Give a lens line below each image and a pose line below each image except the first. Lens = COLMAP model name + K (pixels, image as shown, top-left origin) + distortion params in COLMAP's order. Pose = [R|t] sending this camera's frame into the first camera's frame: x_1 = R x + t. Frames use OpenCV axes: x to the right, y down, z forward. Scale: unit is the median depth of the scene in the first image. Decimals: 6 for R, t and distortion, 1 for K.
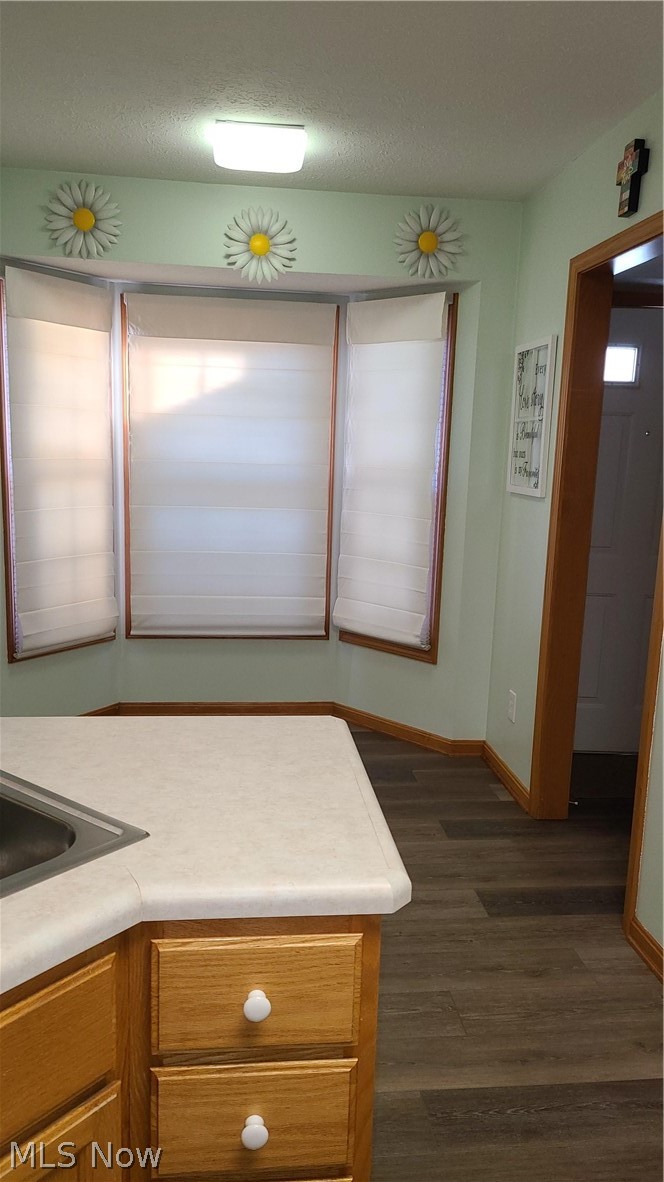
lens RADIAL K [[883.9, 0, 332.9], [0, 883.9, 601.6], [0, 0, 1]] dist [0.055658, -0.041593]
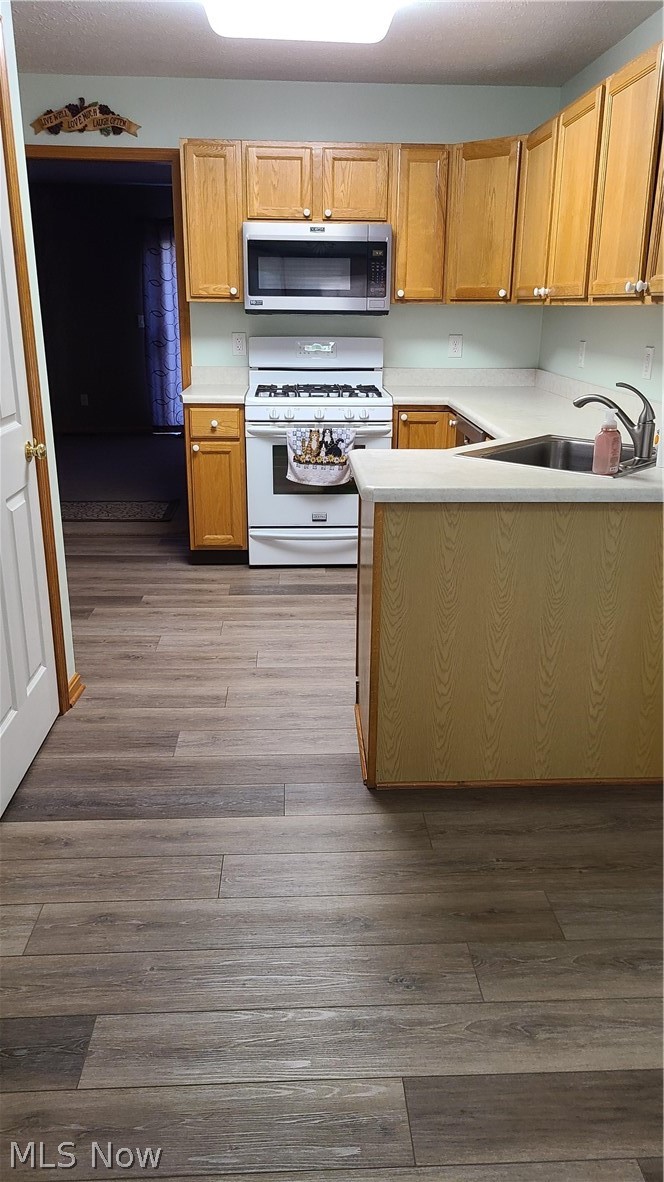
lens RADIAL K [[883.9, 0, 335.6], [0, 883.9, 592.9], [0, 0, 1]] dist [0.055658, -0.041593]
pose [[-0.997062, -0.058416, 0.049541, -0.009951], [-0.027986, 0.879917, 0.474302, -0.177048], [-0.071299, 0.471522, -0.878967, 1.081098]]
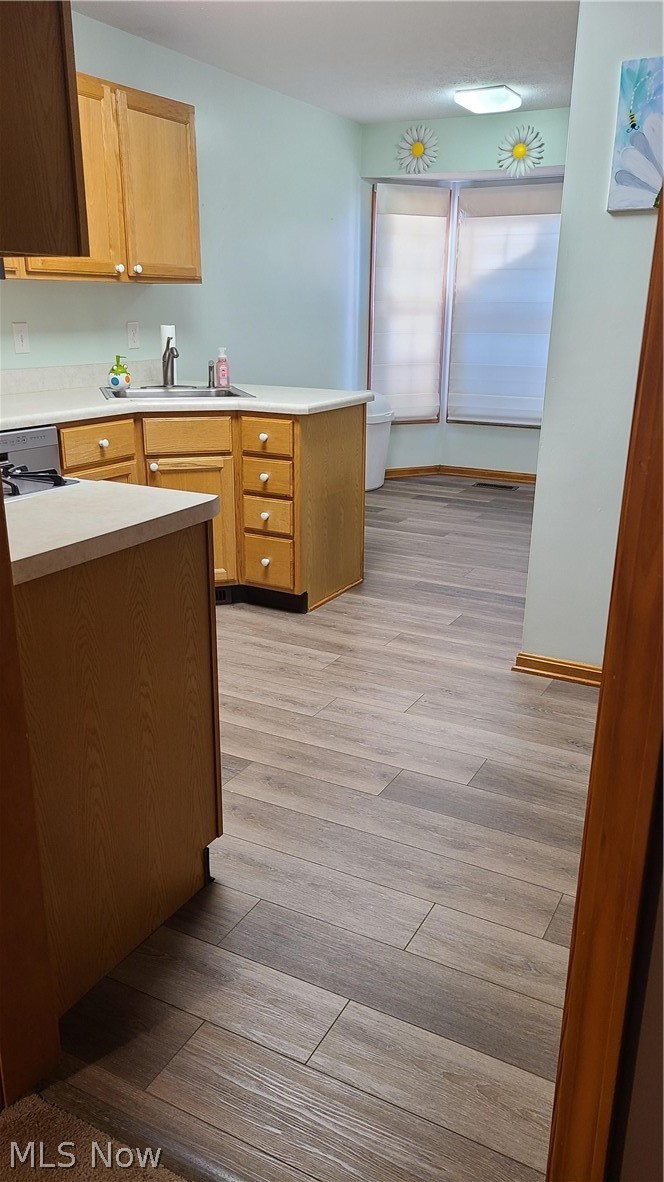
lens RADIAL K [[883.9, 0, 328.7], [0, 883.9, 594.5], [0, 0, 1]] dist [0.055658, -0.041593]
pose [[0.818968, 0.160033, -0.551073, 0.629212], [-0.087842, 0.983969, 0.155204, 0.144250], [0.567076, -0.078700, 0.819897, -0.522036]]
